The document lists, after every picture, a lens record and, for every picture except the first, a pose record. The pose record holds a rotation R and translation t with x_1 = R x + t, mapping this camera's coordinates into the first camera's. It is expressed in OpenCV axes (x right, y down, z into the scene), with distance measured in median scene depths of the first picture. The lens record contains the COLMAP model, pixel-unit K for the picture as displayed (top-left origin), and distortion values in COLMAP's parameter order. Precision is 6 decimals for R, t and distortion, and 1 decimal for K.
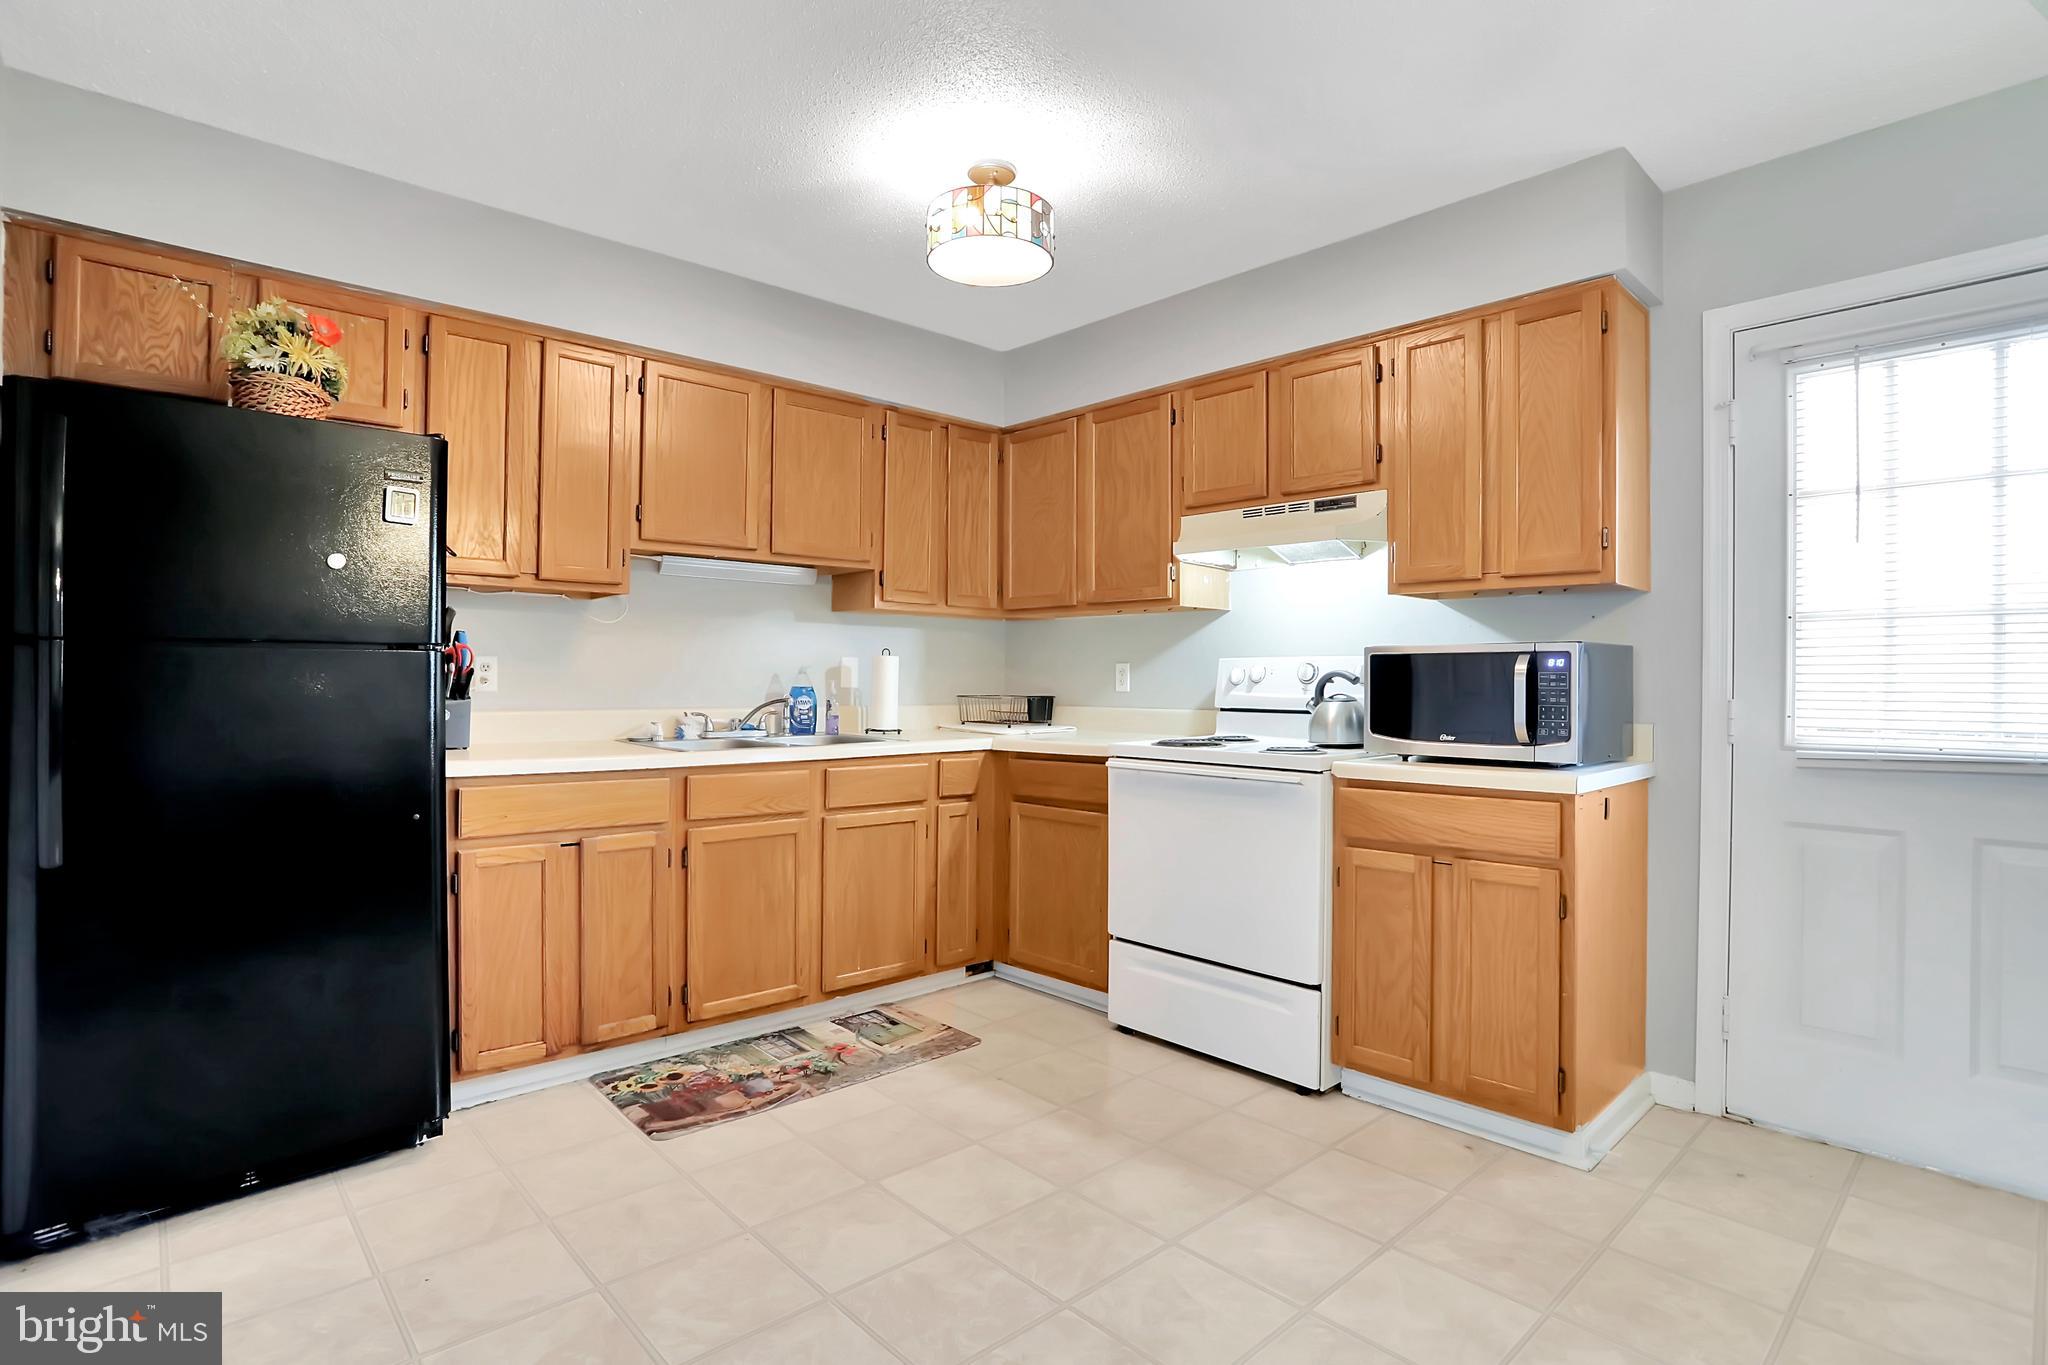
lens RADIAL K [[1027.6, 0, 1024.0], [0, 1027.6, 682.5], [0, 0, 1]] dist [-0.035122, 0.002265]
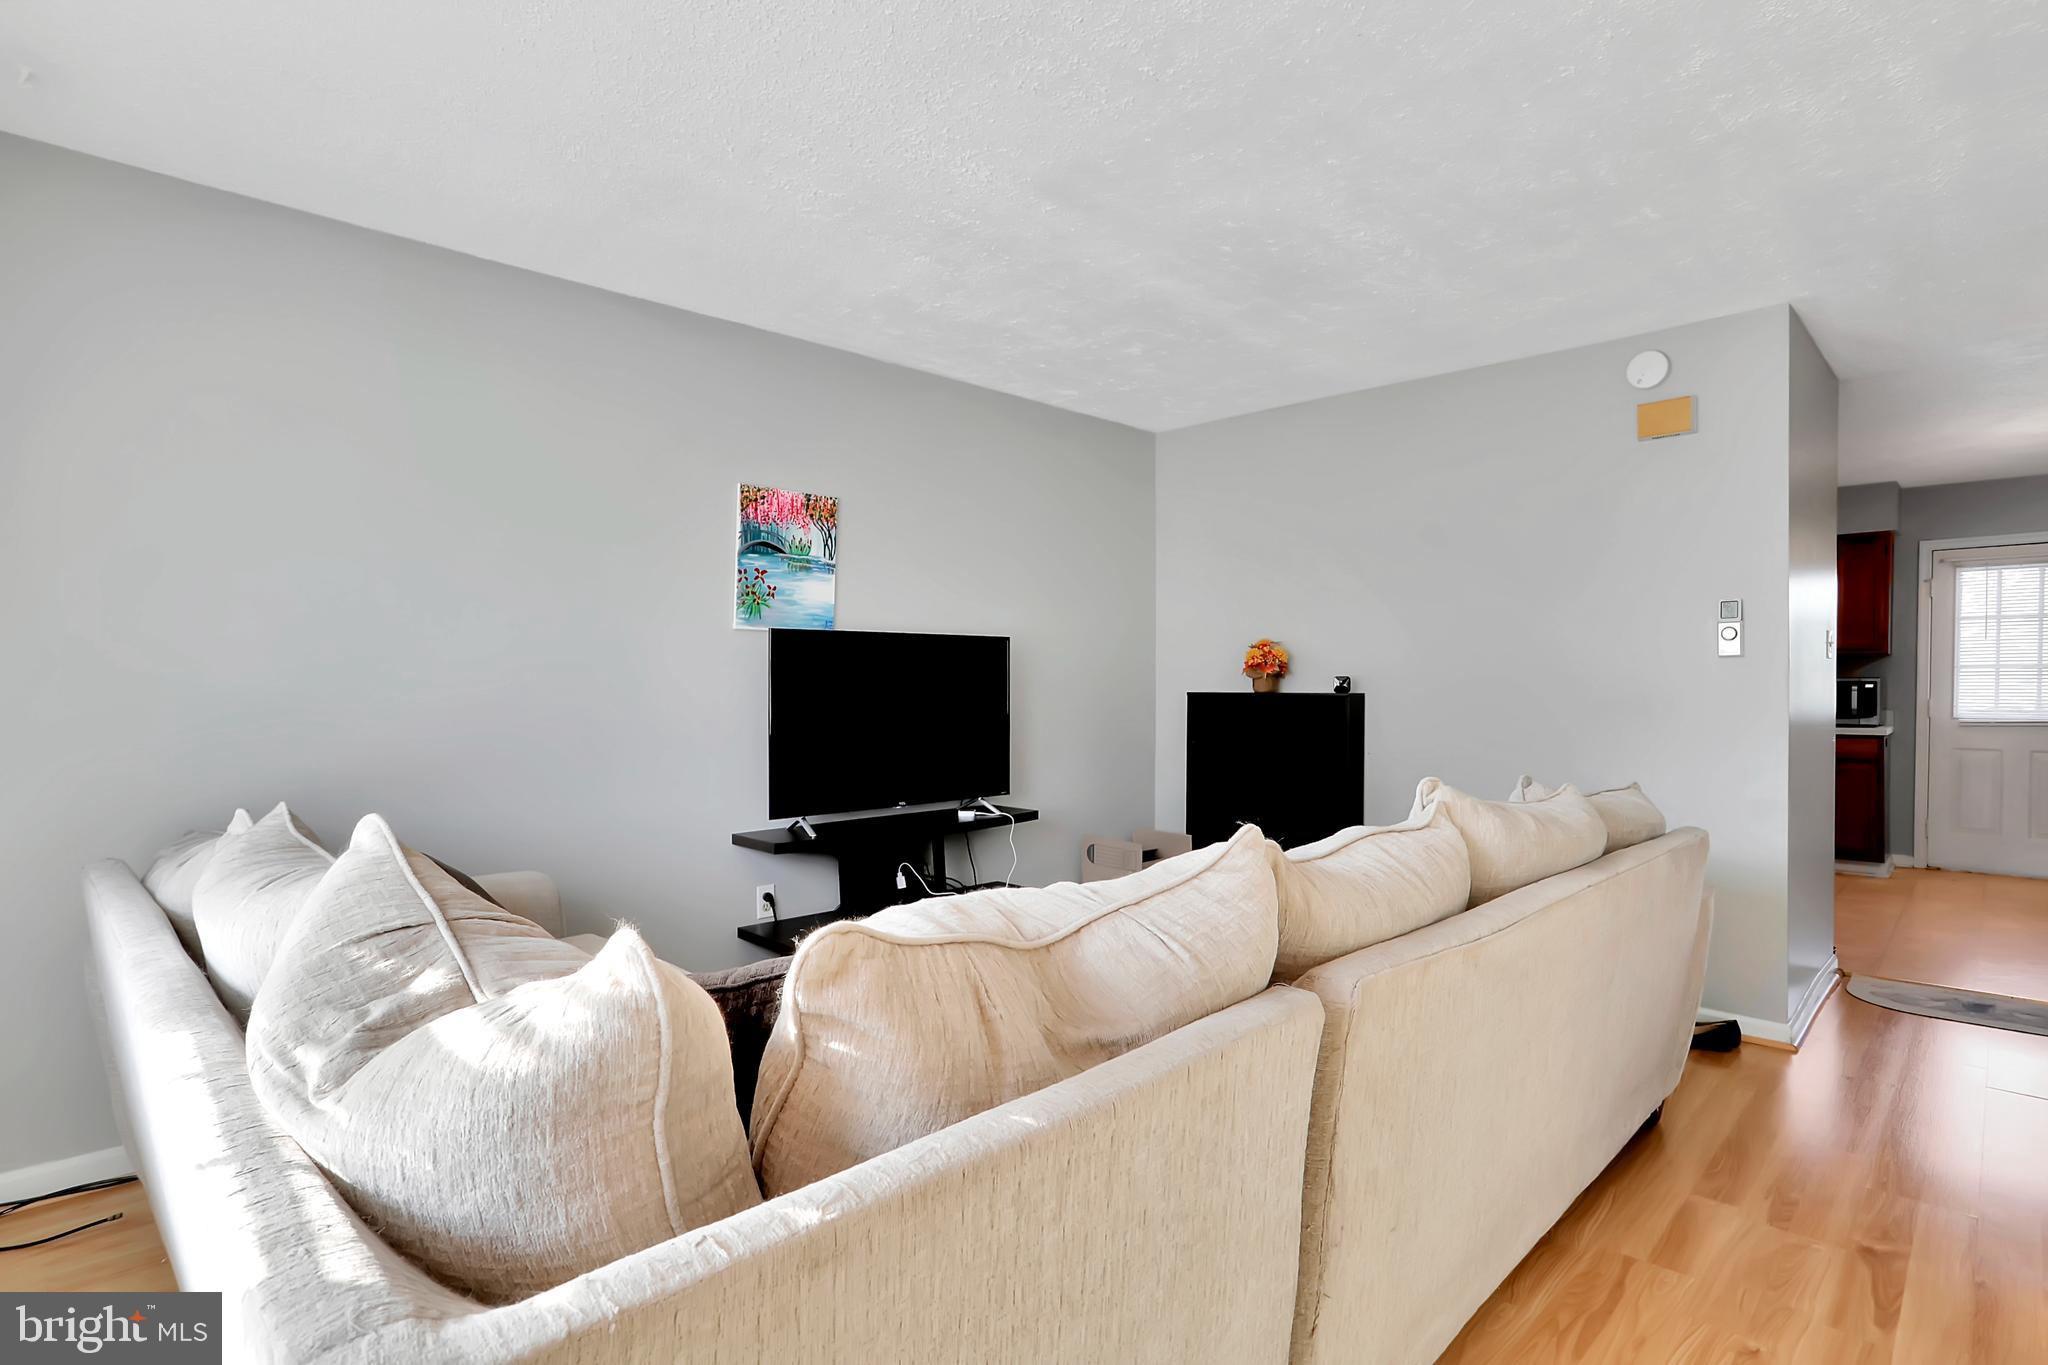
lens RADIAL K [[1027.6, 0, 1024.0], [0, 1027.6, 682.5], [0, 0, 1]] dist [-0.035122, 0.002265]
pose [[0.999084, -0.007406, 0.042136, -1.631323], [0.006997, 0.999927, 0.009845, -0.063312], [-0.042206, -0.009541, 0.999063, -1.362646]]
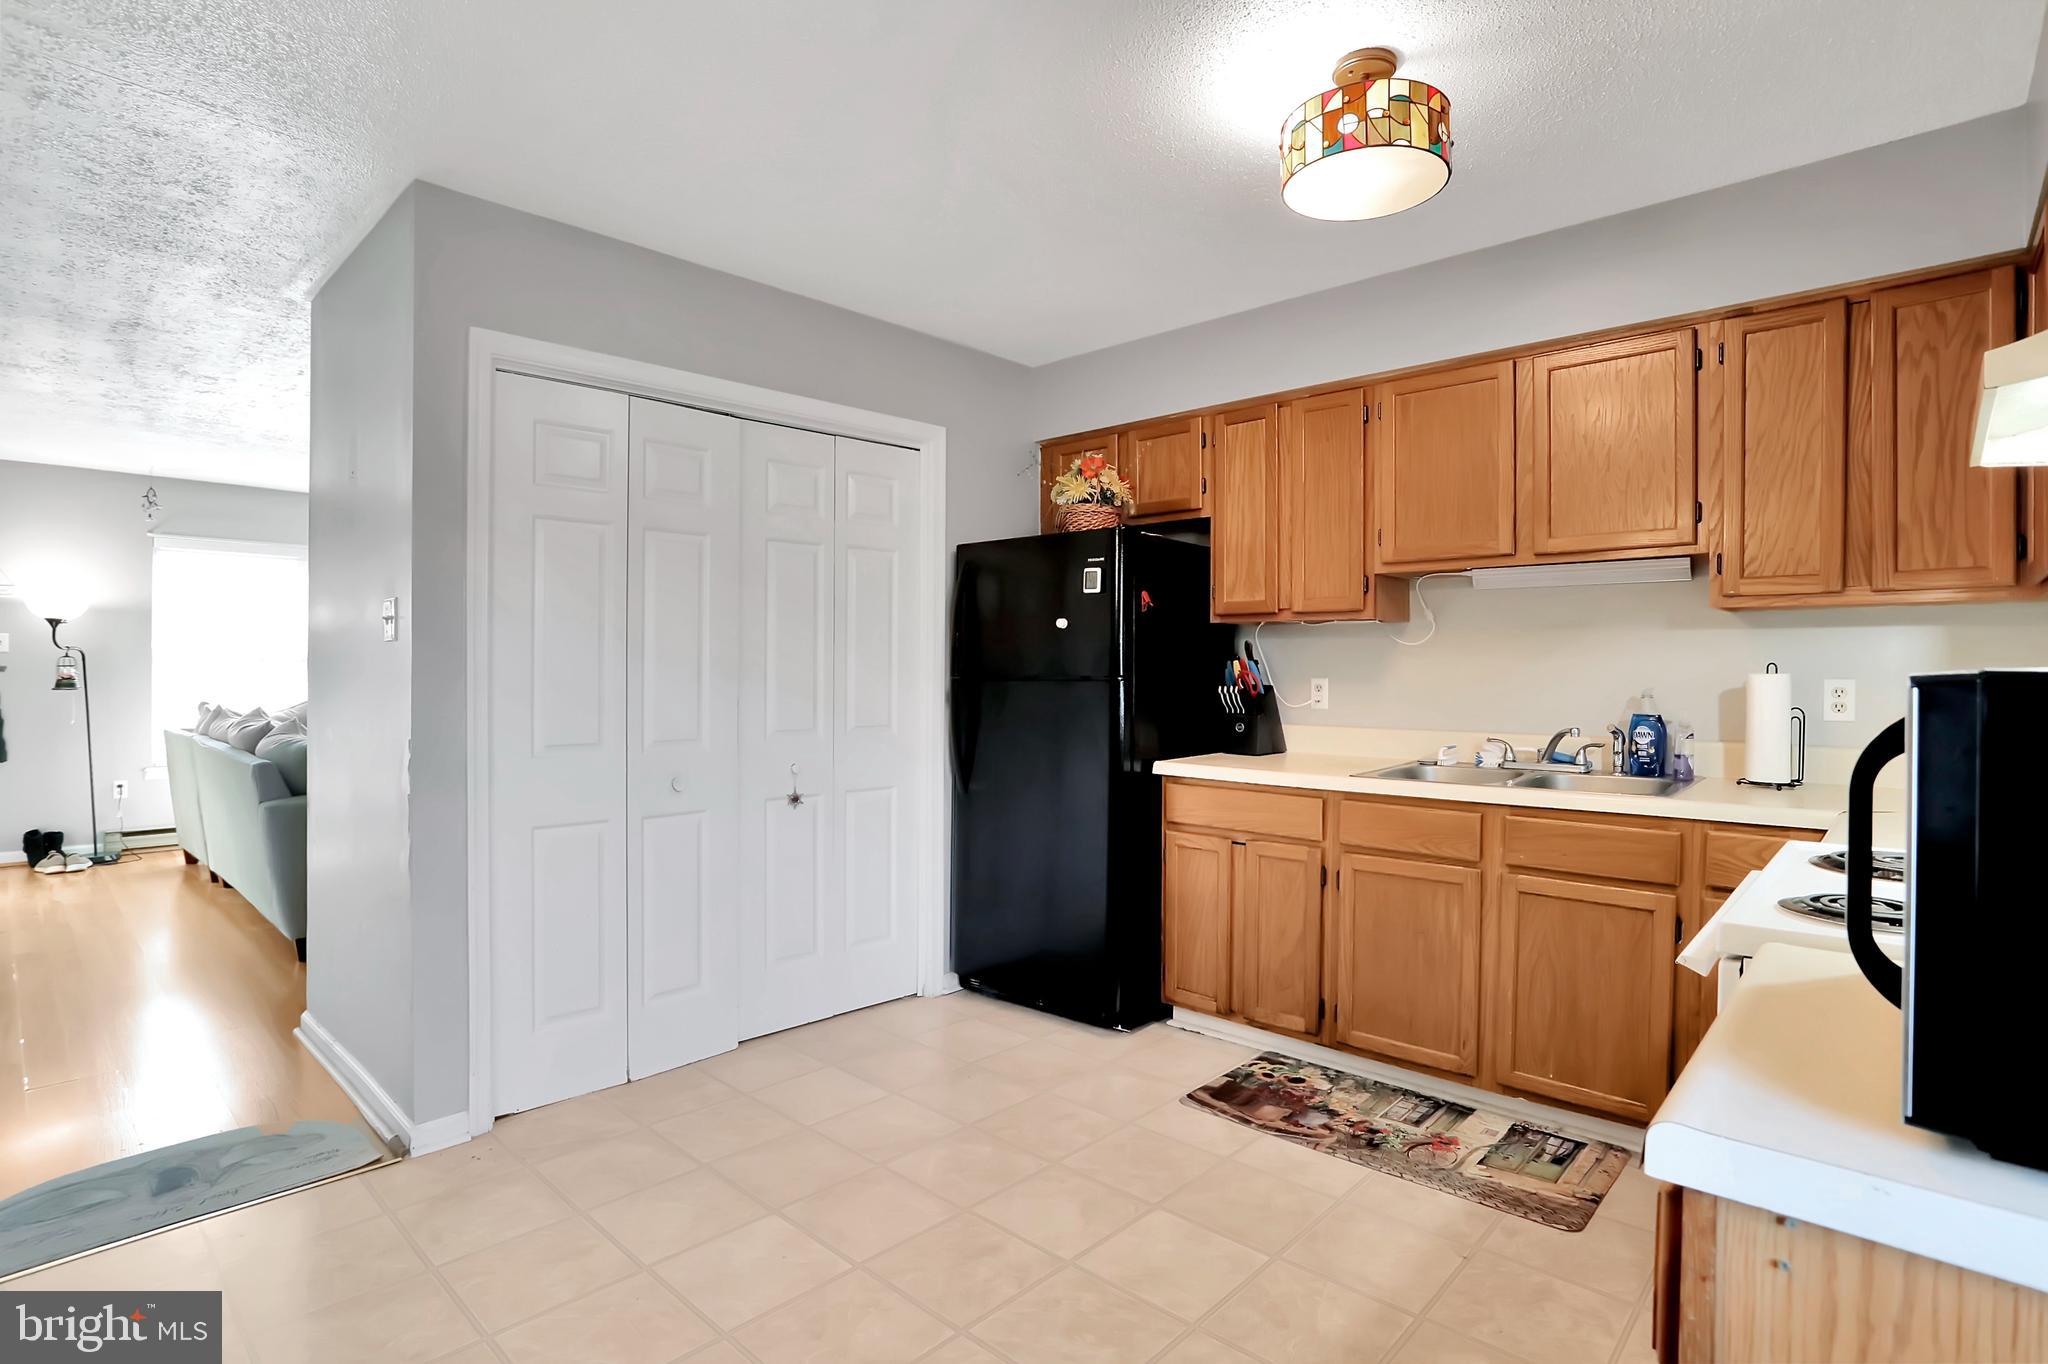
lens RADIAL K [[1027.6, 0, 1024.0], [0, 1027.6, 682.0], [0, 0, 1]] dist [-0.035122, 0.002265]
pose [[0.074183, 0.005806, -0.997228, 0.621750], [-0.001150, 0.999983, 0.005737, -0.029368], [0.997244, 0.000721, 0.074189, 0.575362]]
